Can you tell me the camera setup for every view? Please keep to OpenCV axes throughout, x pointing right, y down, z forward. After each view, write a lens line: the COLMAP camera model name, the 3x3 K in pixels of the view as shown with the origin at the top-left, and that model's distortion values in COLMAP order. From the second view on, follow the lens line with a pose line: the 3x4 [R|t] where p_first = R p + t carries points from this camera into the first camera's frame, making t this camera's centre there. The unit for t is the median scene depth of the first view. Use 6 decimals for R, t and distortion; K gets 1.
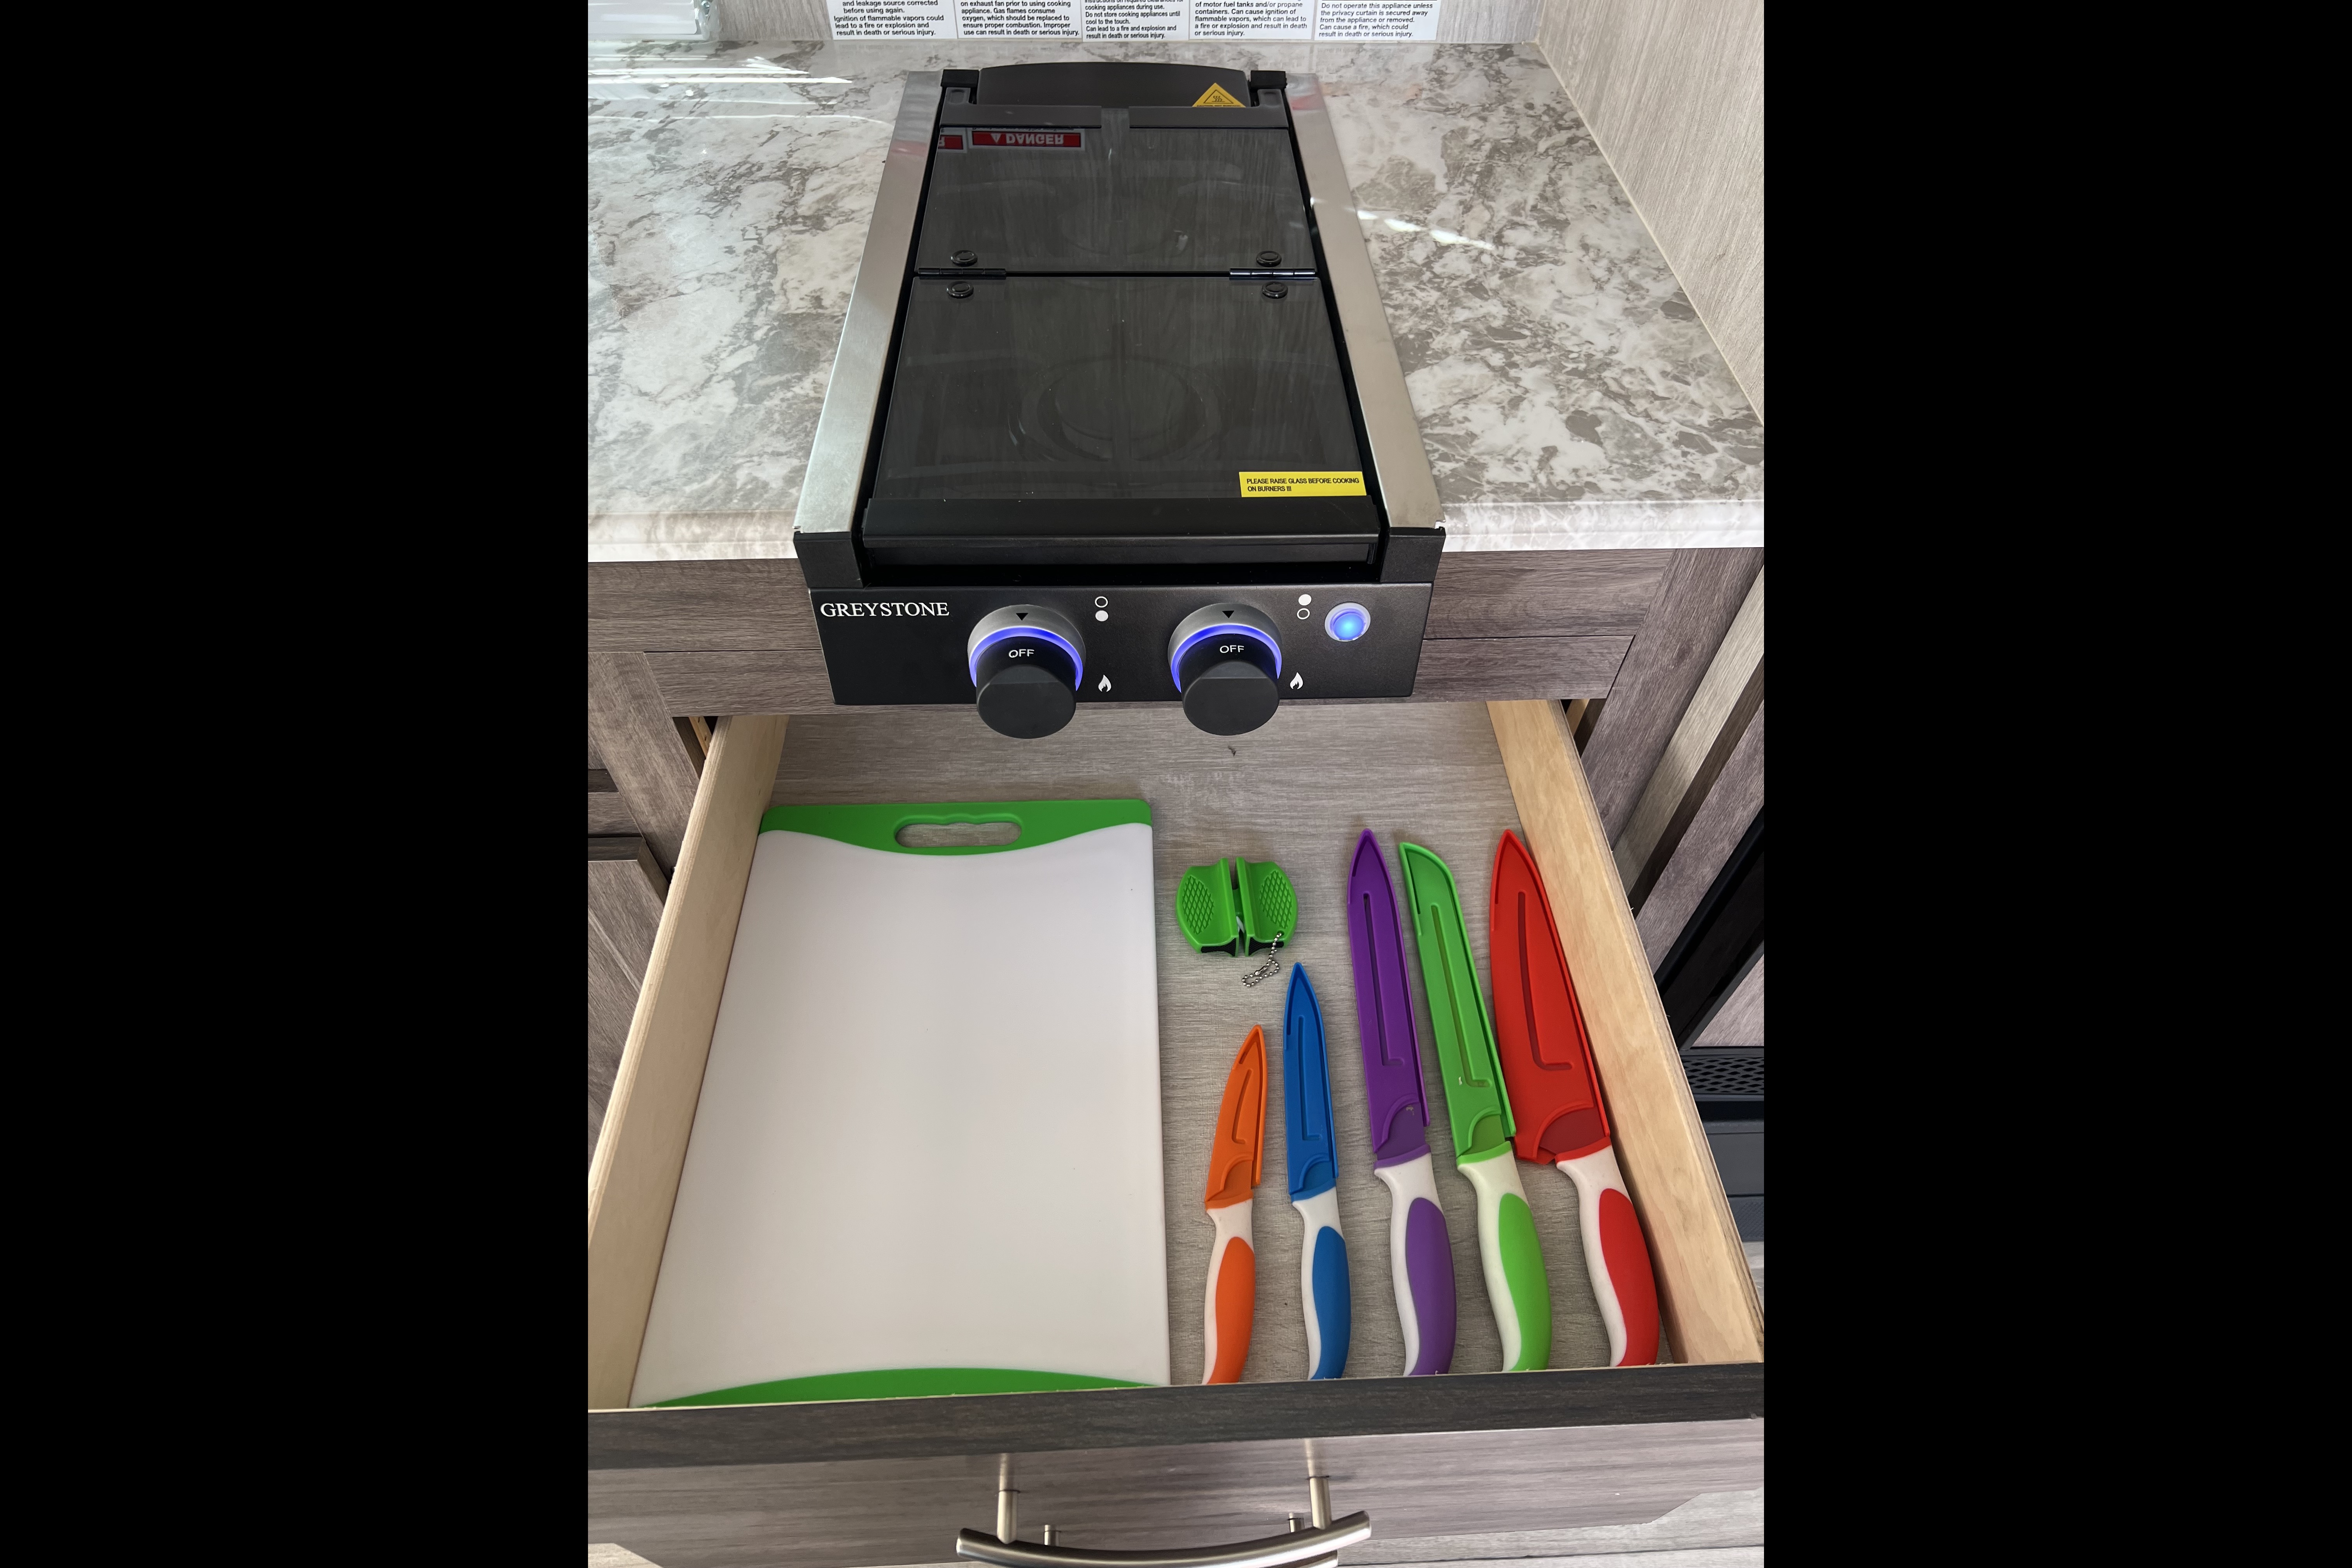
lens RADIAL K [[1206.7, 0, 1176.0], [0, 1206.7, 784.0], [0, 0, 1]] dist [0.056710, -0.052947]
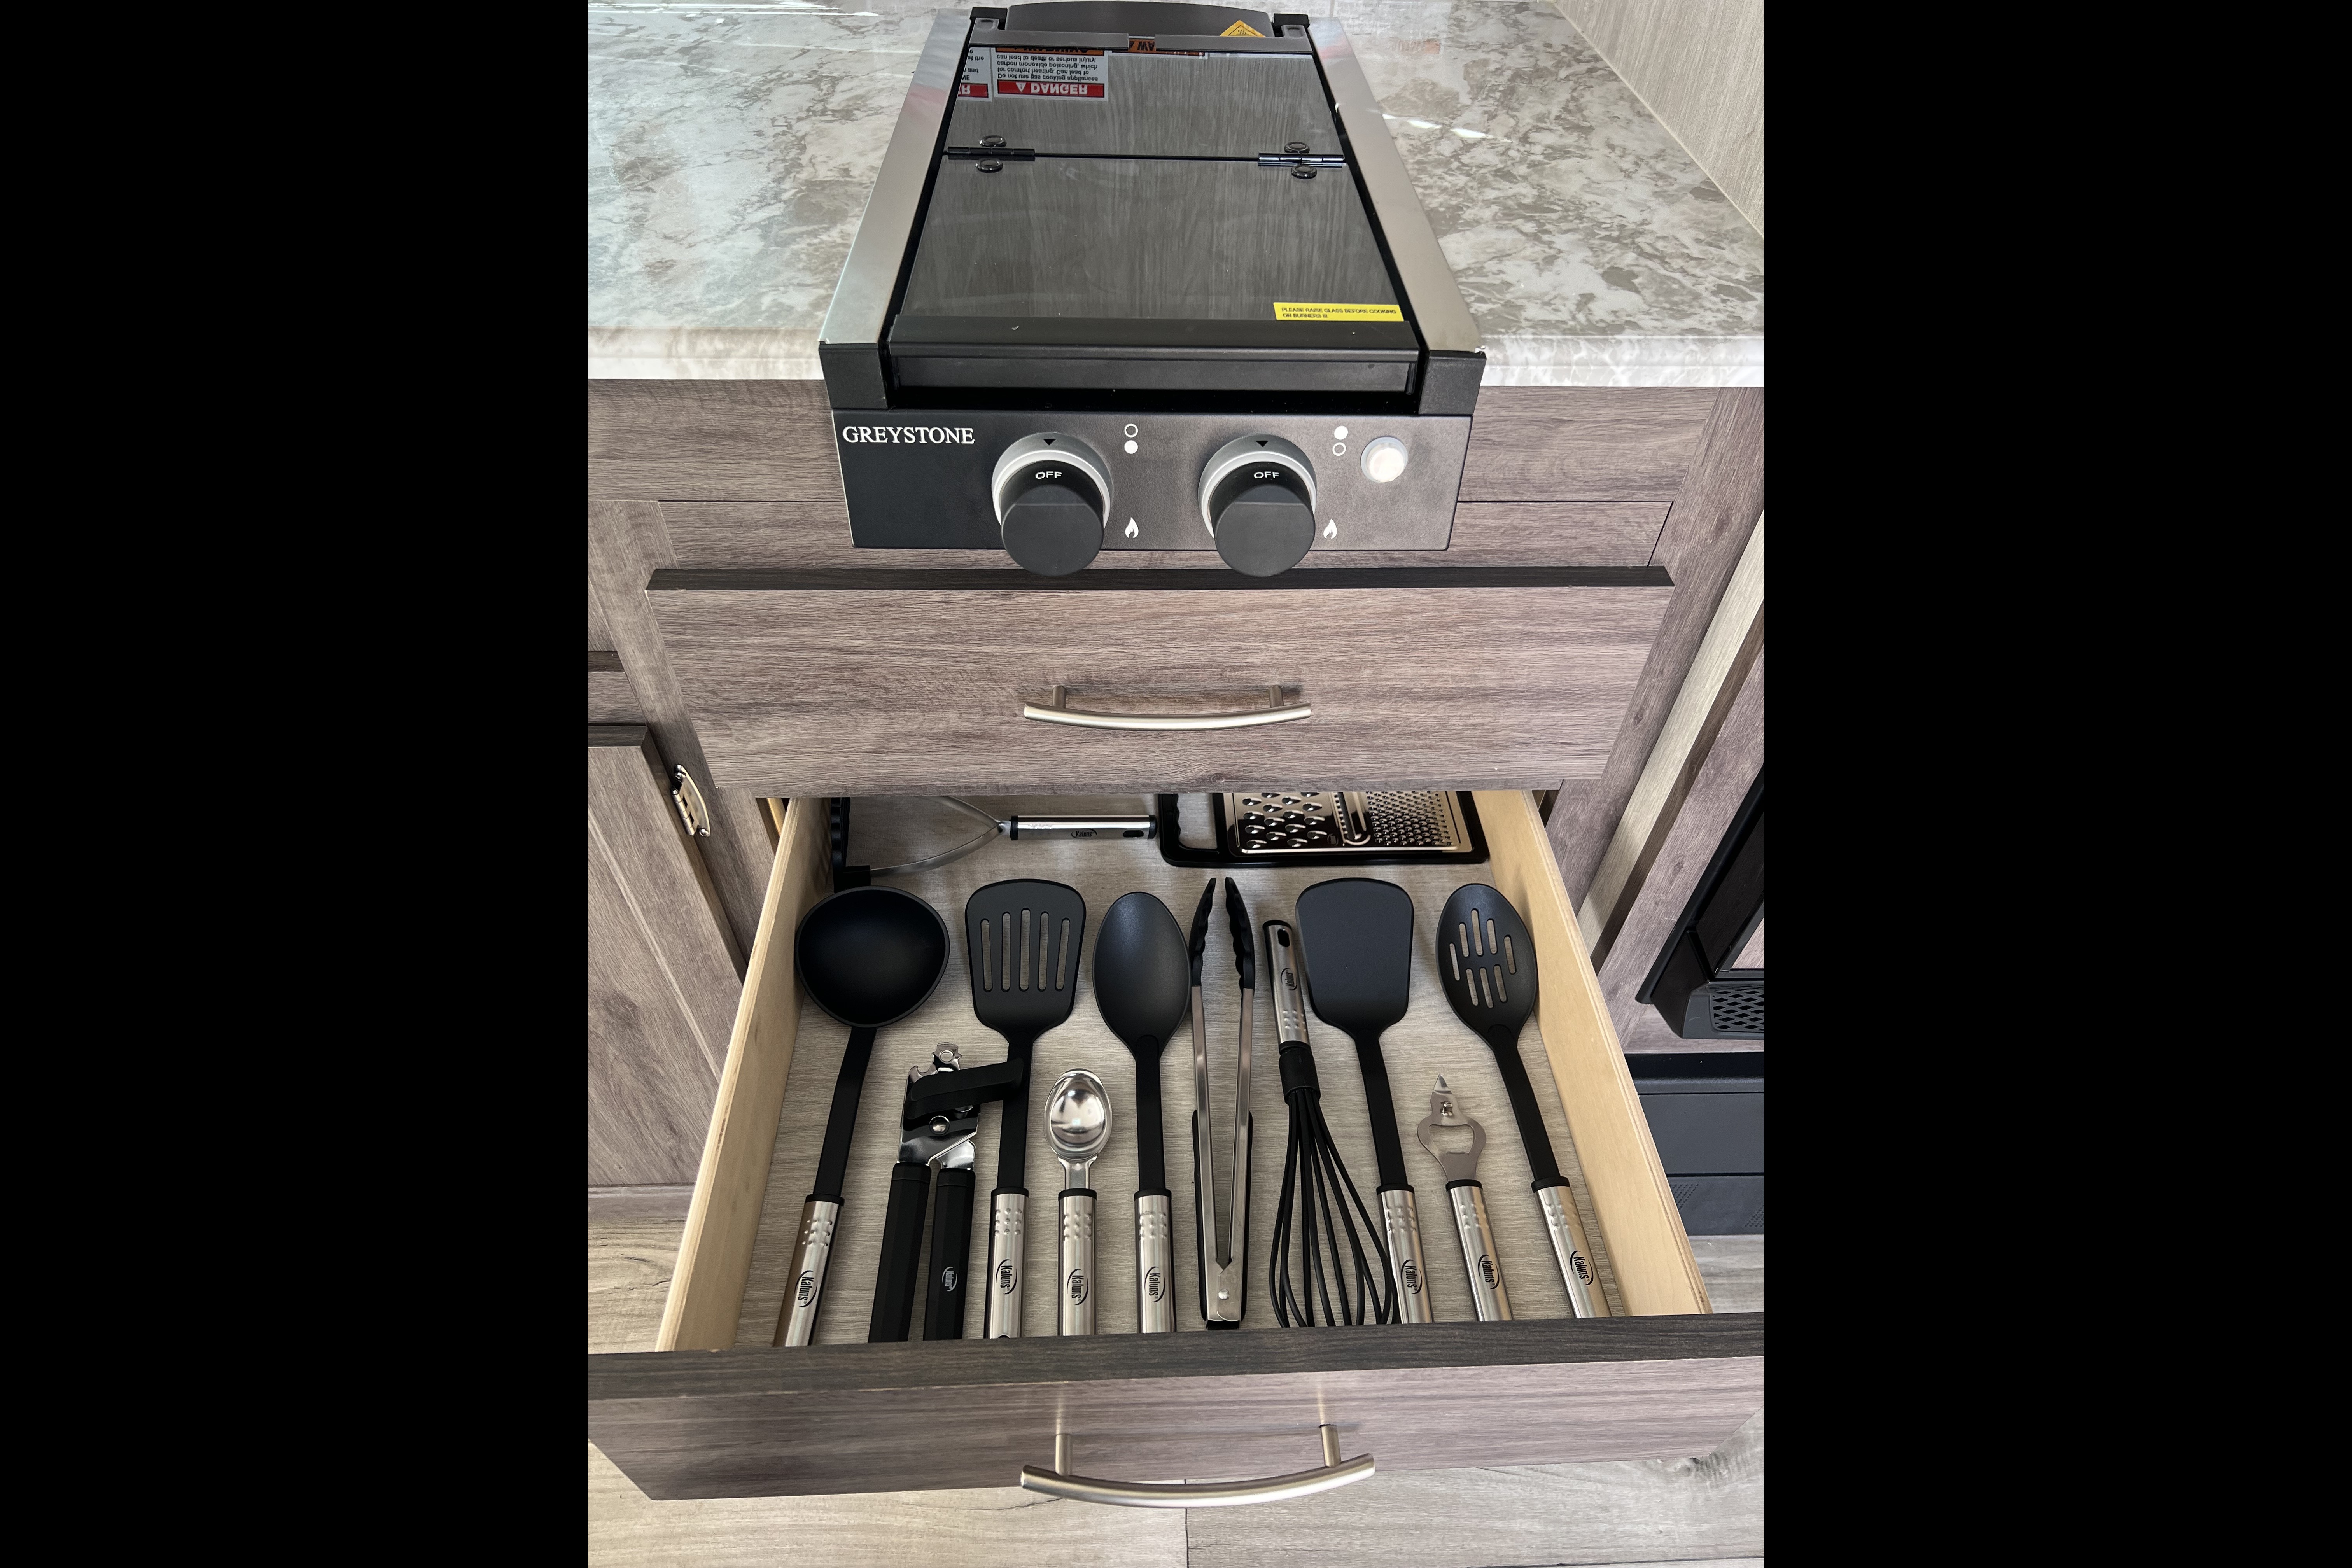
lens RADIAL K [[1206.7, 0, 1176.0], [0, 1206.7, 784.0], [0, 0, 1]] dist [0.056710, -0.052947]
pose [[0.999947, 0.010018, 0.002564, -0.021938], [-0.009797, 0.997118, -0.075227, 0.178454], [-0.003310, 0.075198, 0.997163, 0.041251]]
